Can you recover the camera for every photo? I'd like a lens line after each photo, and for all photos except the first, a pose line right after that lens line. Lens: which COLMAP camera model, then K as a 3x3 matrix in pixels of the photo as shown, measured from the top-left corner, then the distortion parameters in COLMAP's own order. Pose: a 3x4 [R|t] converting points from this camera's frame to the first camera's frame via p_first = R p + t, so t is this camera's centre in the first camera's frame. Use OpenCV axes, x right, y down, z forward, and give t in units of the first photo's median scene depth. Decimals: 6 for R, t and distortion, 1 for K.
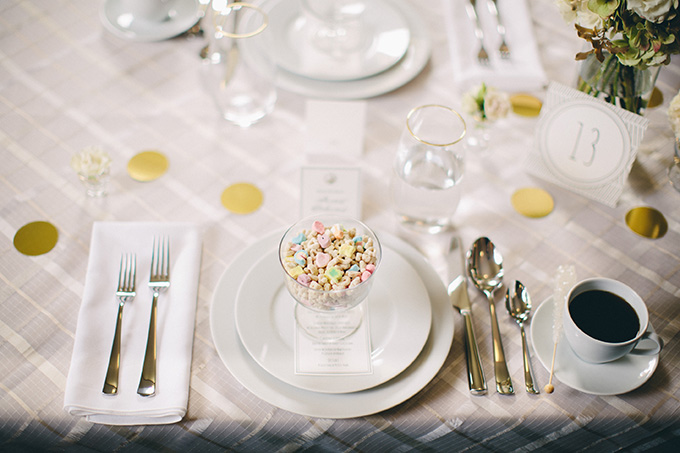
lens RADIAL K [[1060.9, 0, 340.0], [0, 1060.9, 226.5], [0, 0, 1]] dist [-0.018578, 0.032336]
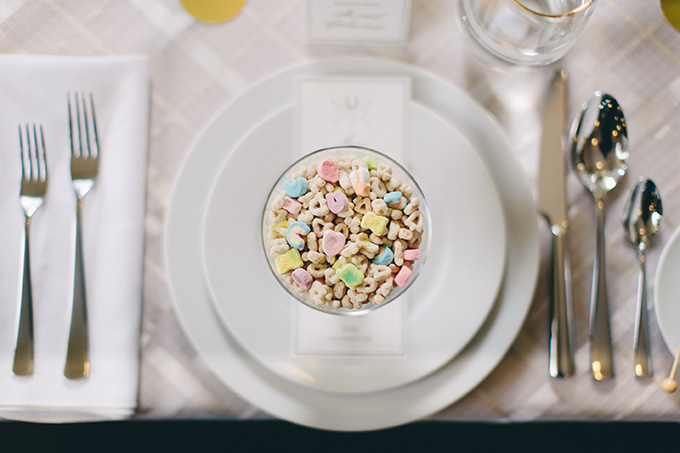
lens RADIAL K [[1060.9, 0, 340.0], [0, 1060.9, 226.5], [0, 0, 1]] dist [-0.018578, 0.032336]
pose [[0.998593, 0.040283, -0.034500, 0.007575], [-0.011792, 0.802841, 0.596077, -0.321532], [0.051710, -0.594831, 0.802186, 0.499043]]
